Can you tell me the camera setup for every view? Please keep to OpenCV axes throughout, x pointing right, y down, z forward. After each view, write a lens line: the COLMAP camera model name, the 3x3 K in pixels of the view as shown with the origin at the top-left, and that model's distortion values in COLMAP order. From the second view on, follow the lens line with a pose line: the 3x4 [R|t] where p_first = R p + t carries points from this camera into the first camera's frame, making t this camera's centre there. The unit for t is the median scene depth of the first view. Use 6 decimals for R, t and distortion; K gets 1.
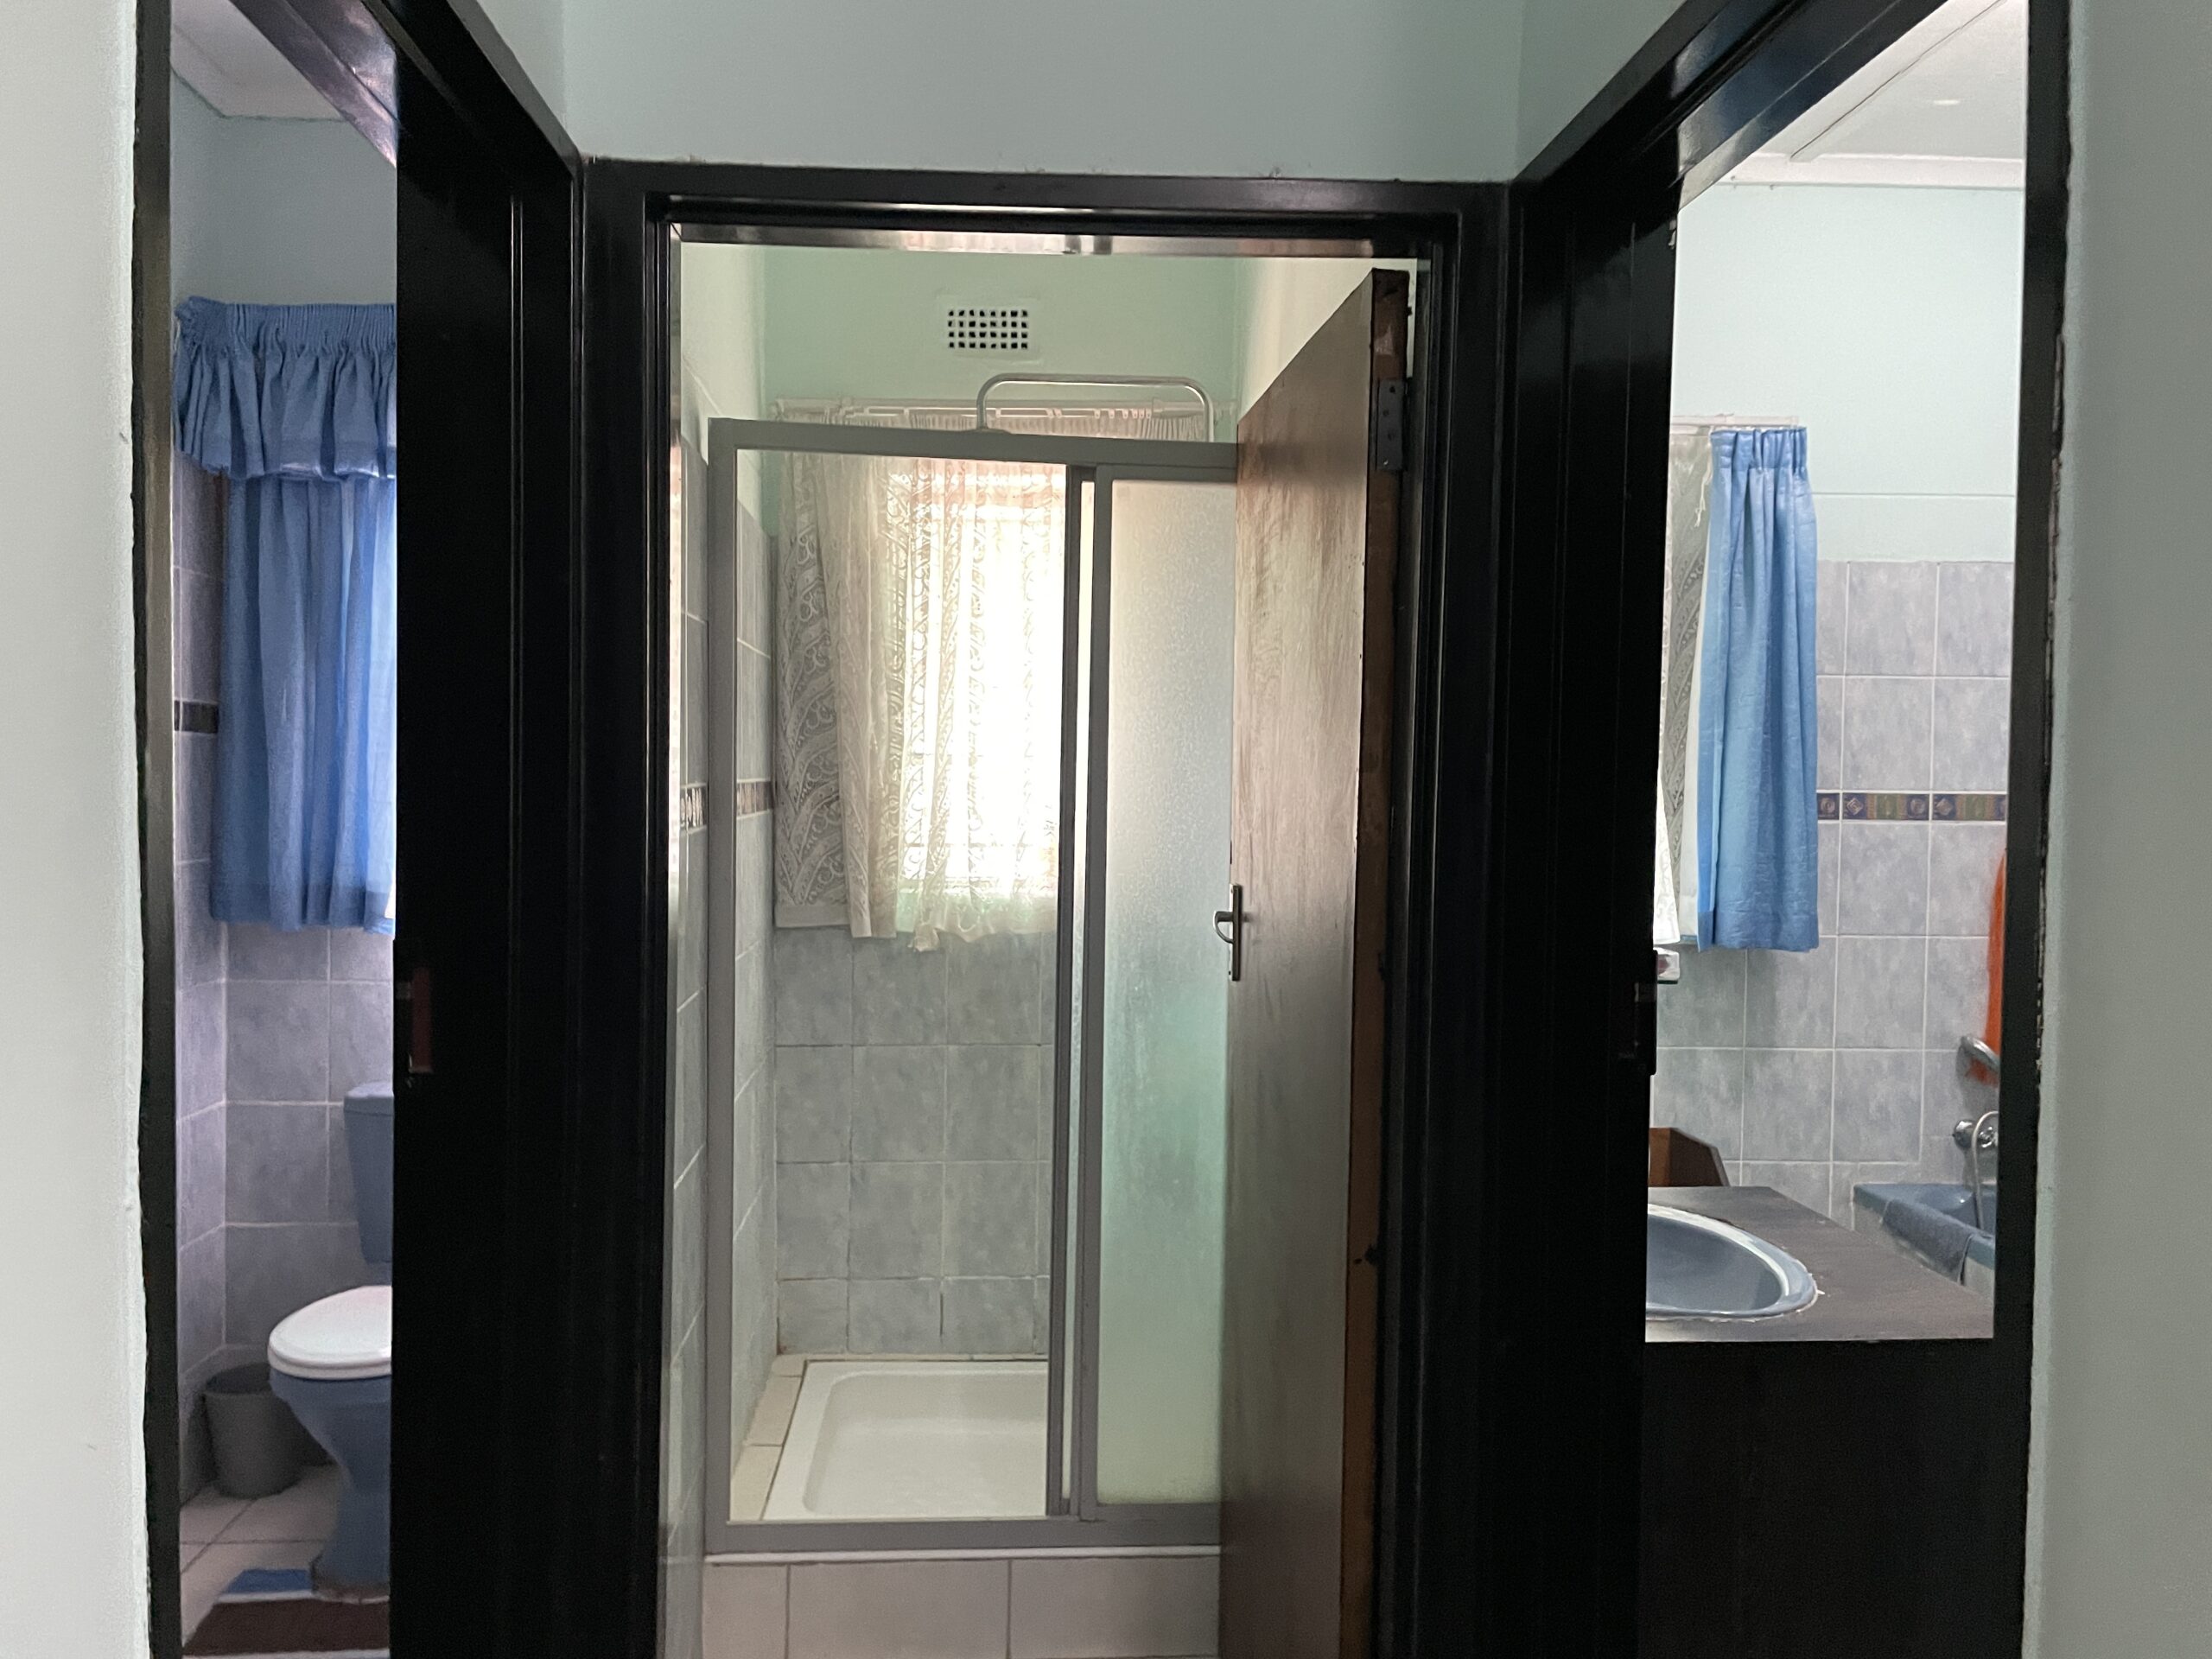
lens RADIAL K [[1702.2, 0, 1095.0], [0, 1702.2, 831.1], [0, 0, 1]] dist [0.095539, -0.127205]
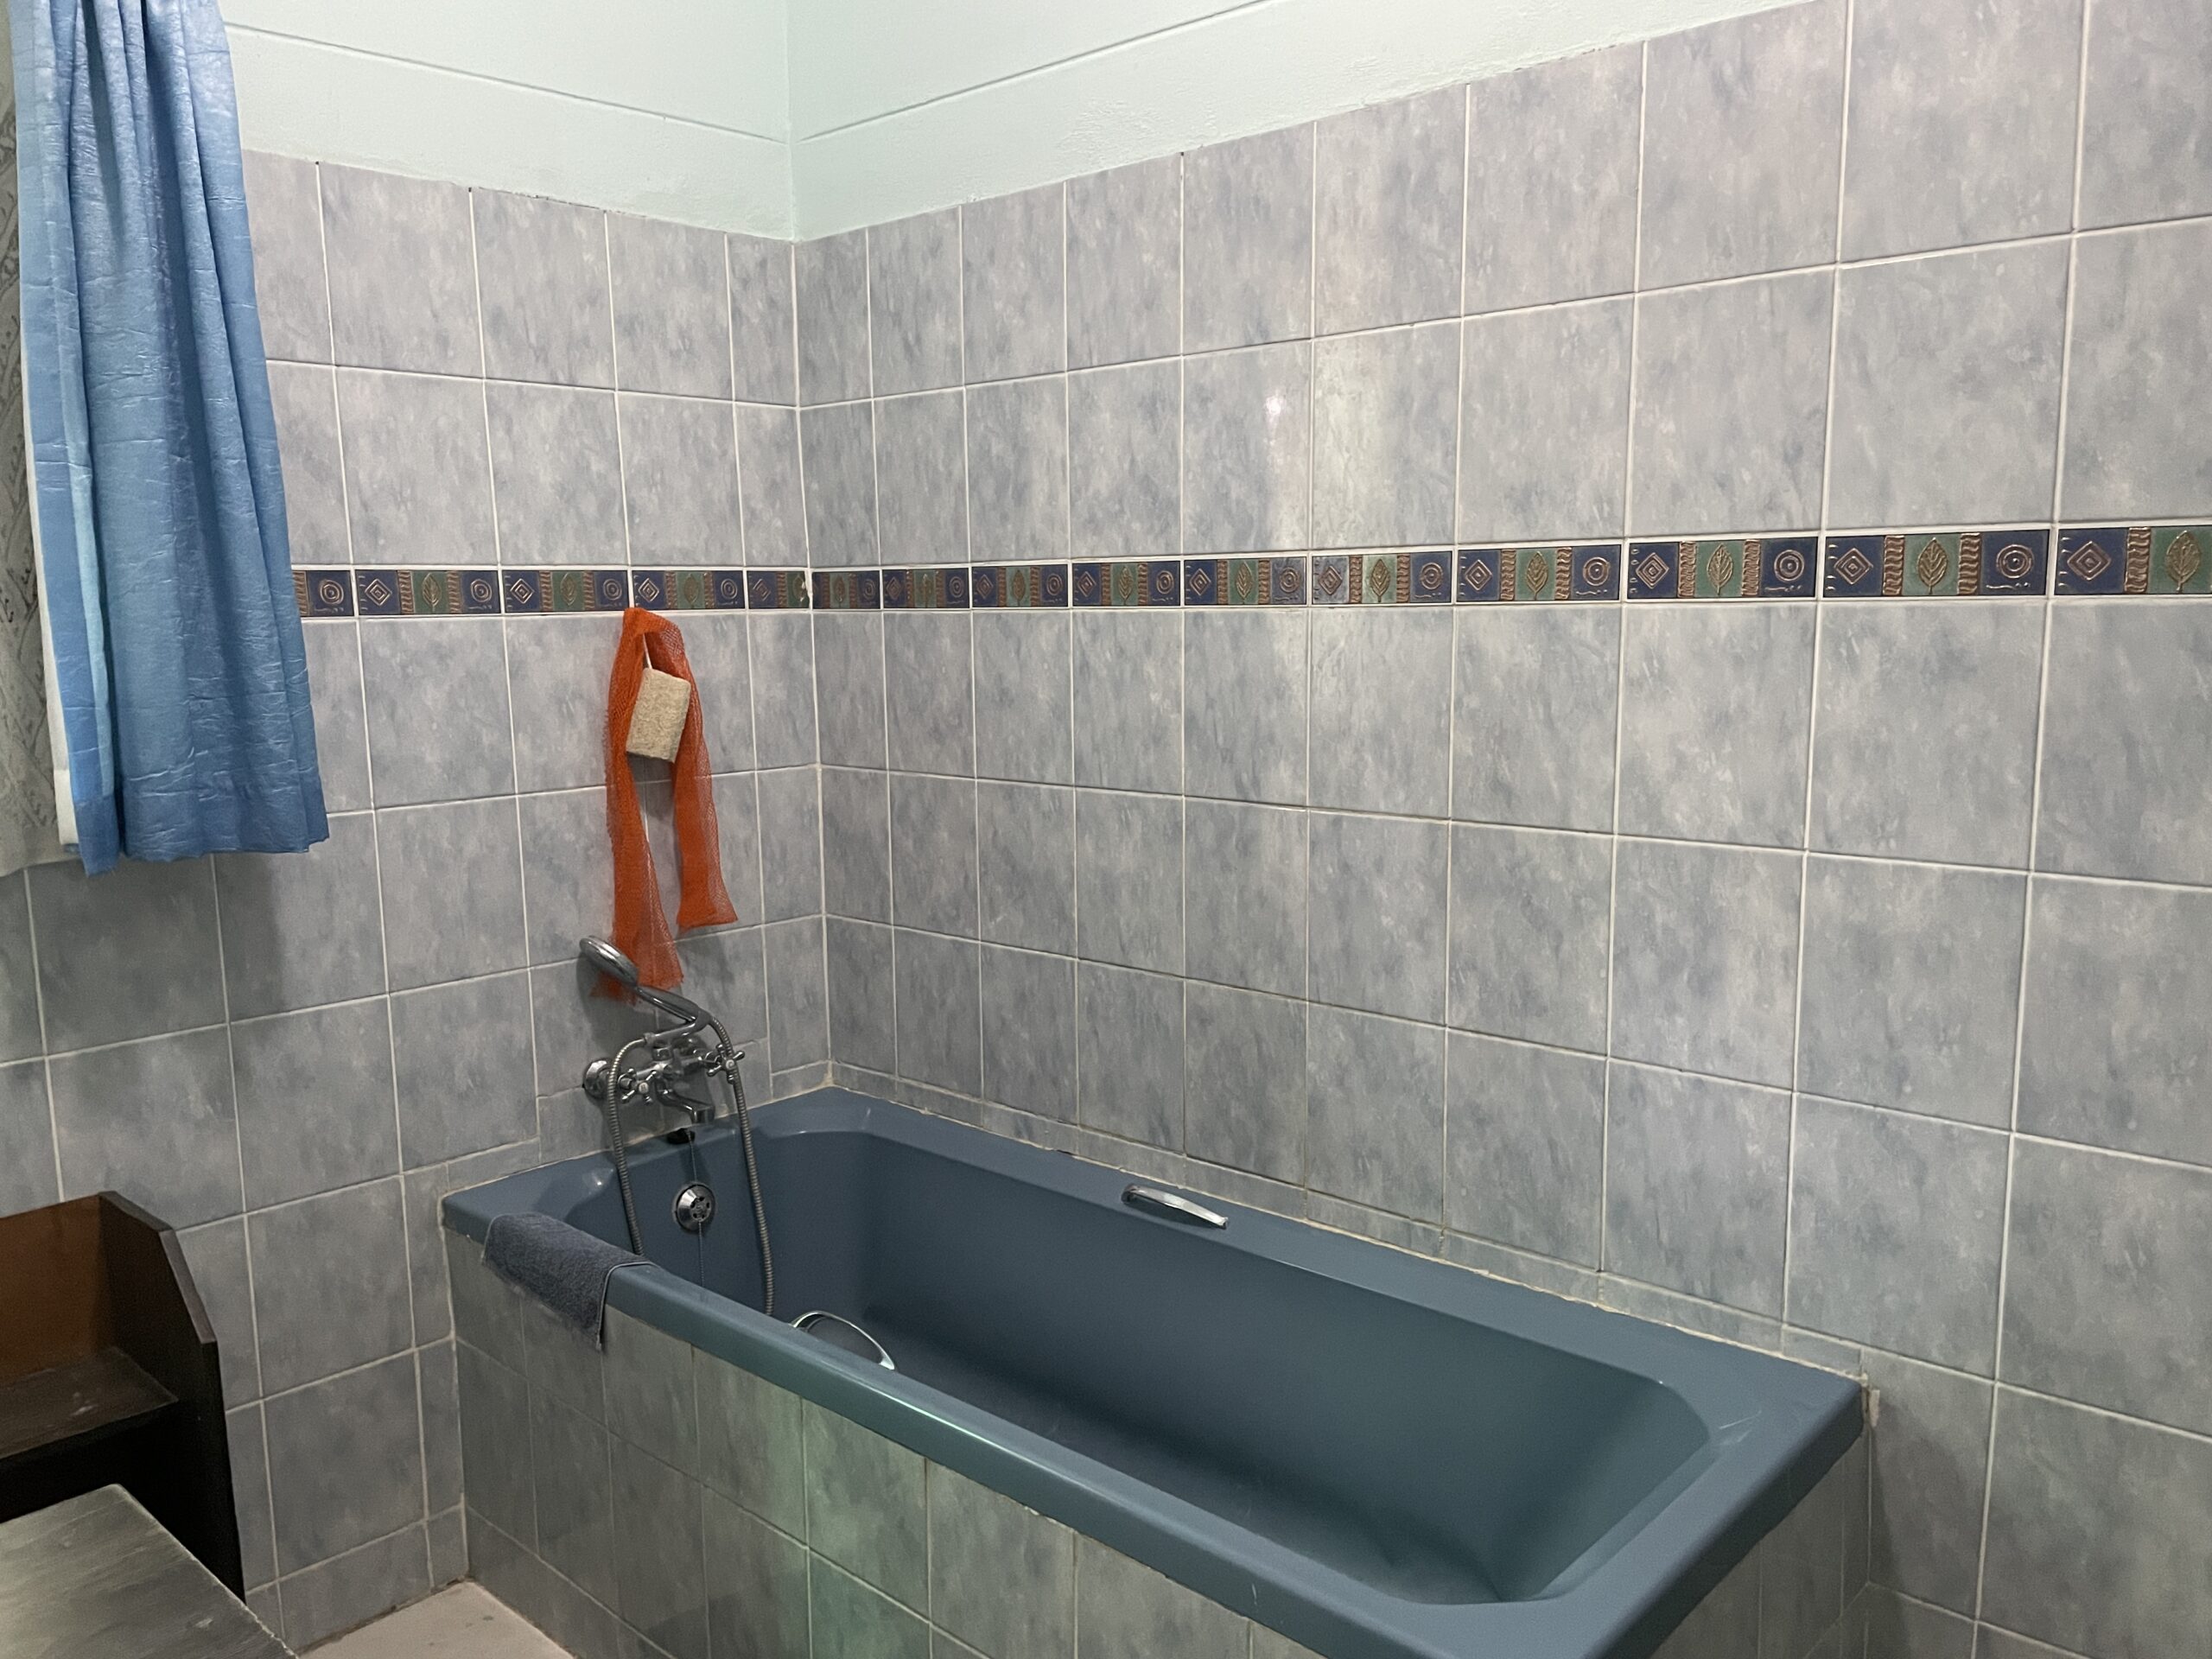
lens RADIAL K [[1702.2, 0, 1097.9], [0, 1702.2, 840.5], [0, 0, 1]] dist [0.095539, -0.127205]
pose [[0.738100, -0.122888, 0.663405, 0.215907], [0.055104, 0.990968, 0.122257, 0.011328], [-0.672437, -0.053681, 0.738205, 0.383764]]
